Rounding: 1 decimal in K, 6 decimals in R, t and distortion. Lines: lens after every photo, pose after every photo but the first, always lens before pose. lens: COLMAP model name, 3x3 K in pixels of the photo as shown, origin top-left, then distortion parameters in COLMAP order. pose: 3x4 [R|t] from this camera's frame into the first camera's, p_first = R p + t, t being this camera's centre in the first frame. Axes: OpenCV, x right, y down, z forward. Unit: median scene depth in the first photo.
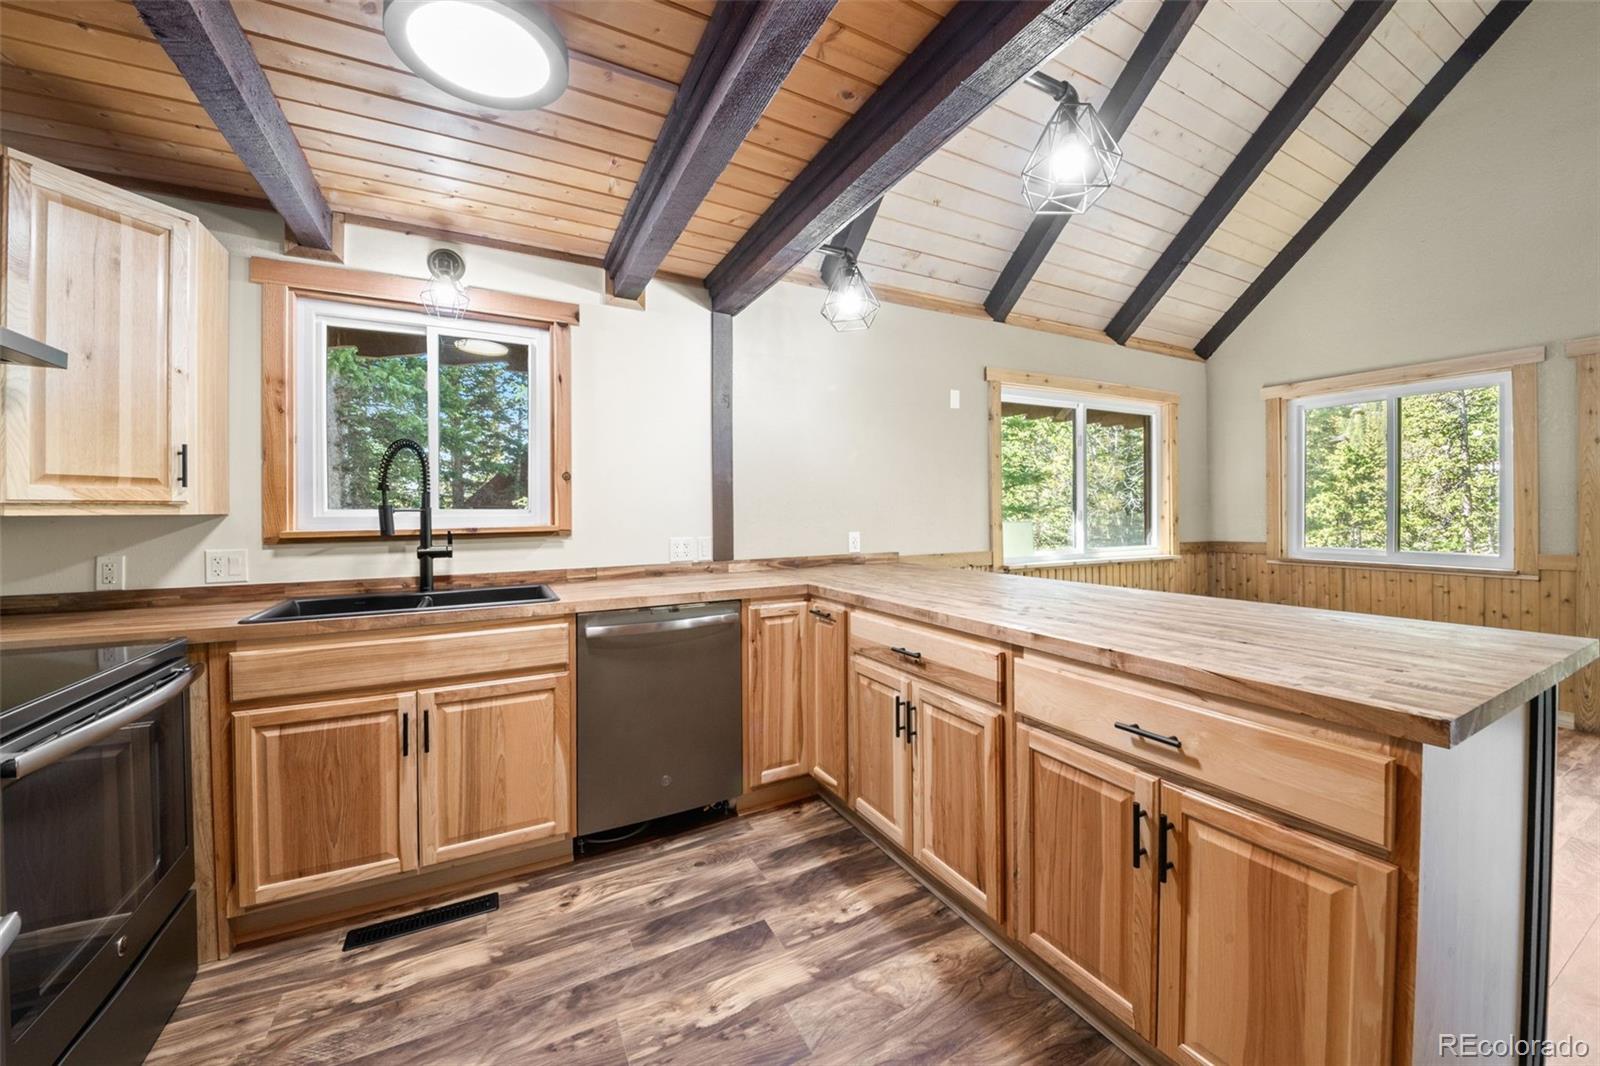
lens RADIAL K [[596.5, 0, 798.8], [0, 596.5, 517.9], [0, 0, 1]] dist [0.000334, -0.009767]
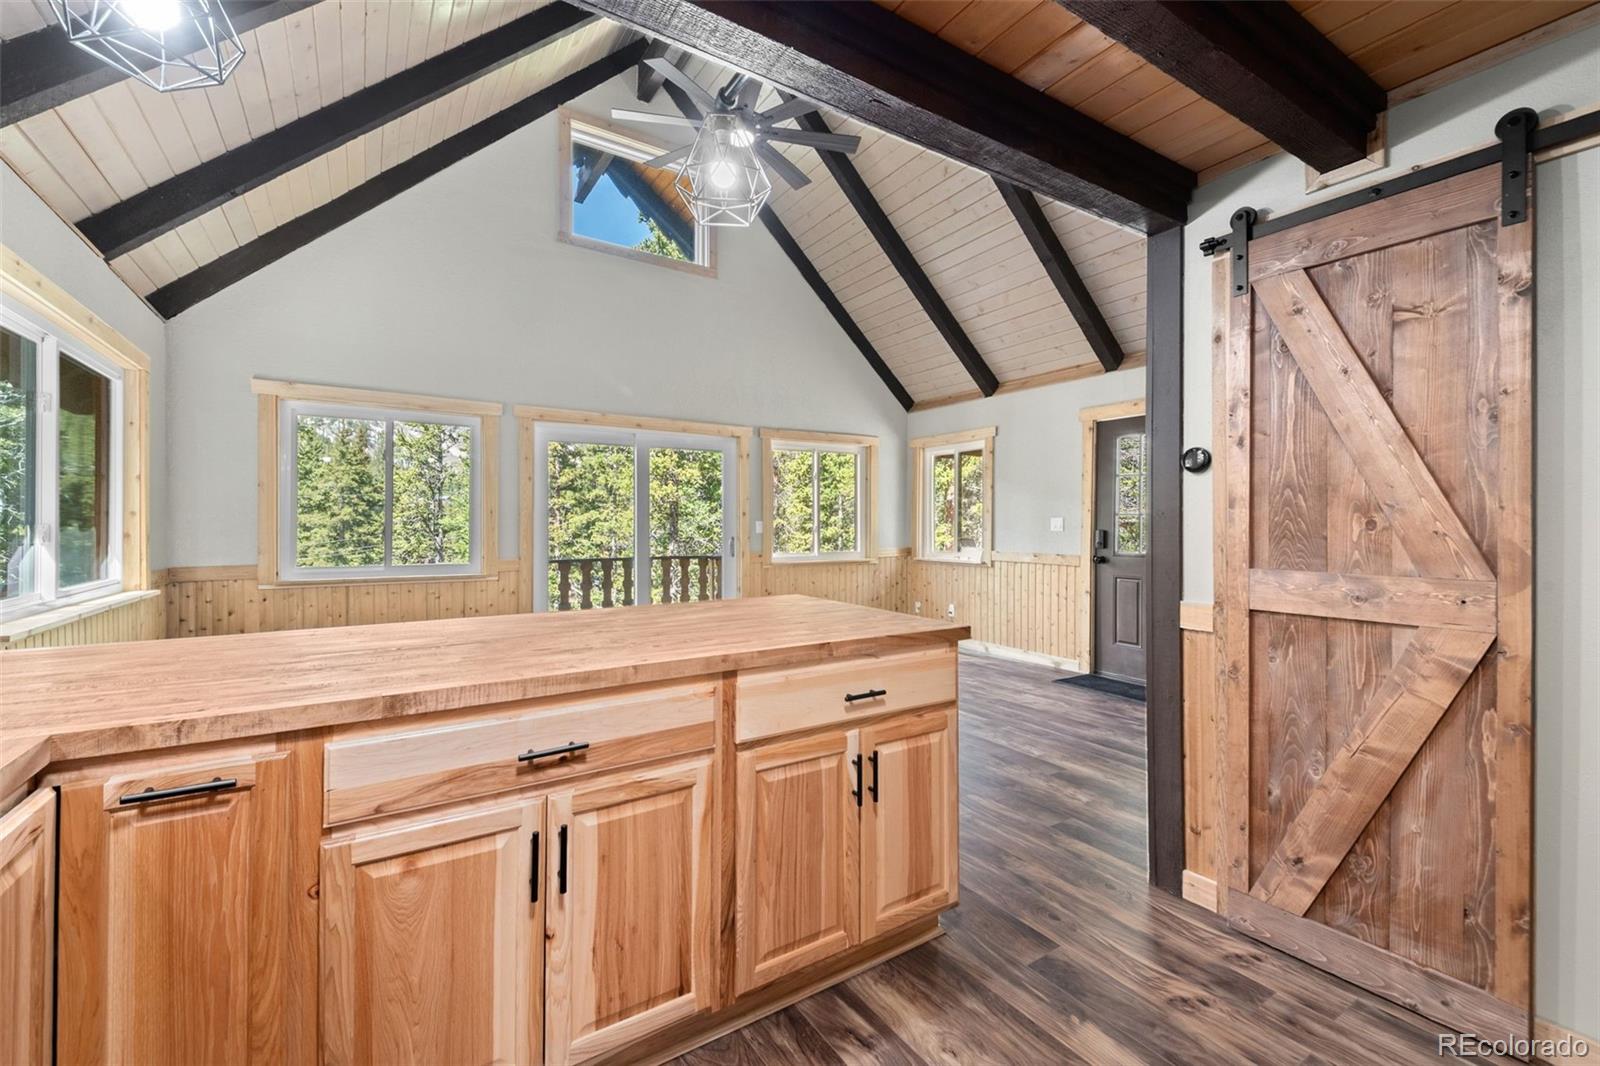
lens RADIAL K [[652.6, 0, 800.0], [0, 652.6, 533.0], [0, 0, 1]] dist [0.028832, -0.000056]
pose [[-0.088510, -0.004931, 0.996063, -0.454292], [0.010208, 0.999931, 0.005857, -0.002444], [-0.996023, 0.010686, -0.088454, 0.695975]]
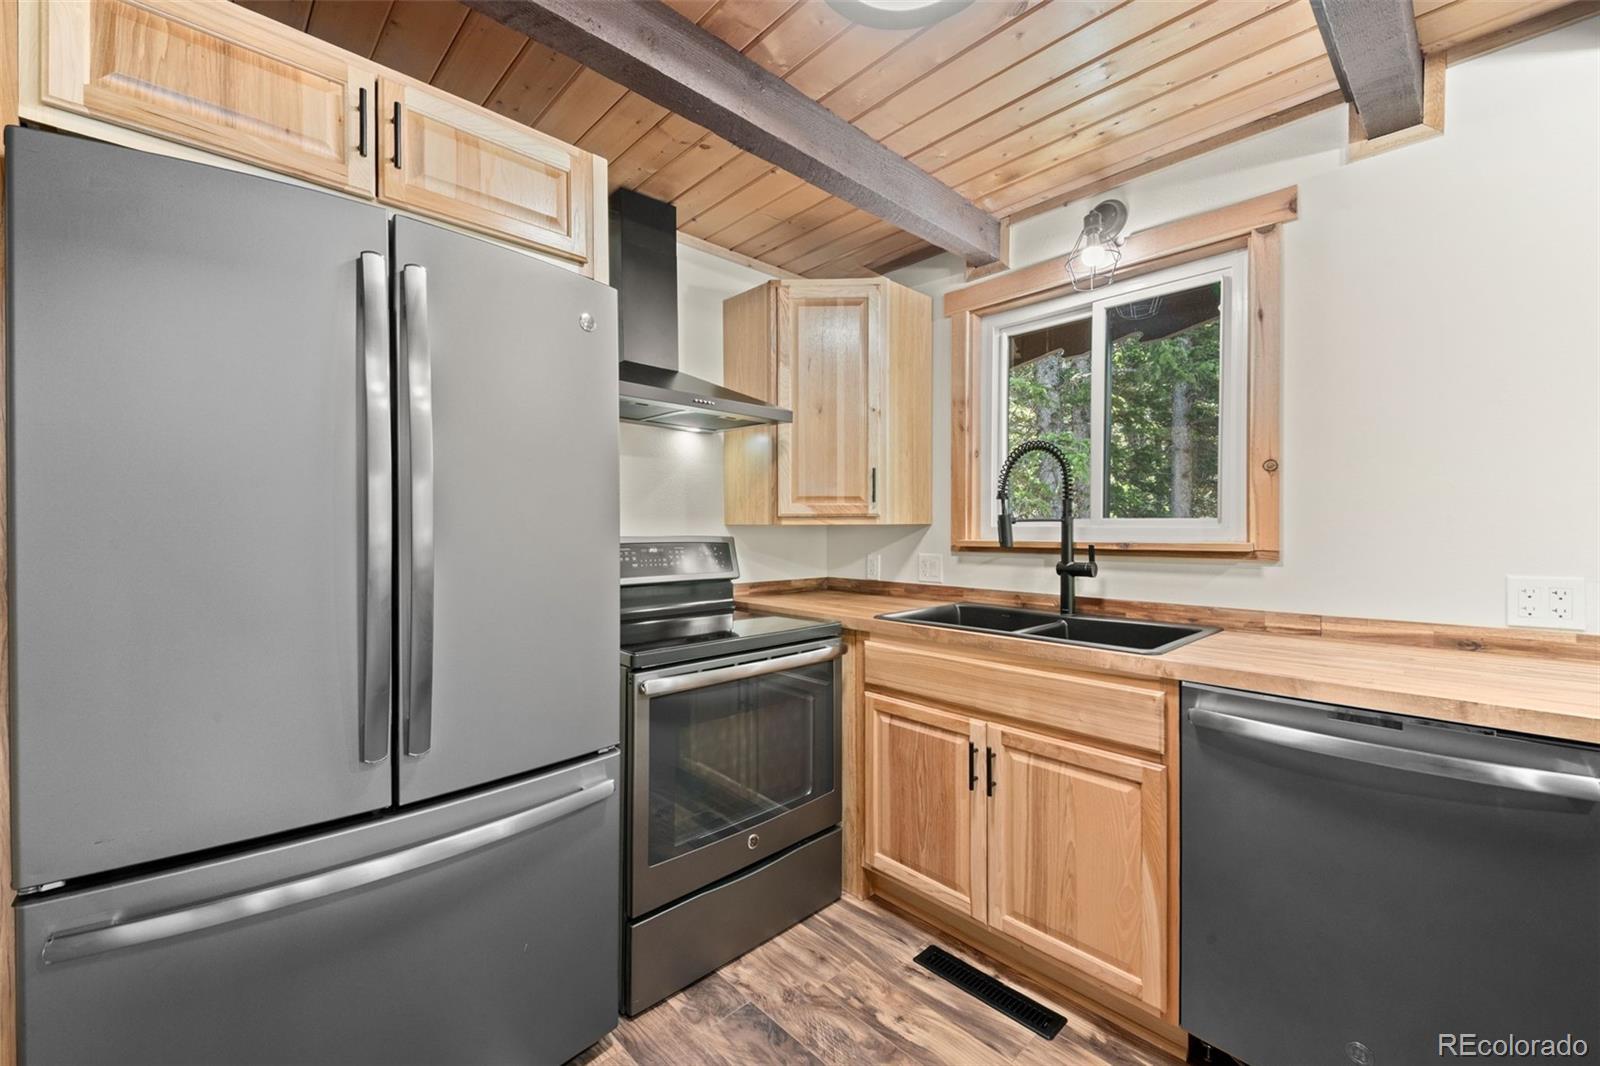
lens RADIAL K [[630.2, 0, 800.0], [0, 630.2, 533.0], [0, 0, 1]] dist [0.049009, -0.033032]
pose [[0.272535, 0.014822, -0.962032, 0.168036], [-0.008211, 0.999881, 0.013079, -0.003090], [0.962111, 0.004335, 0.272624, 0.405809]]
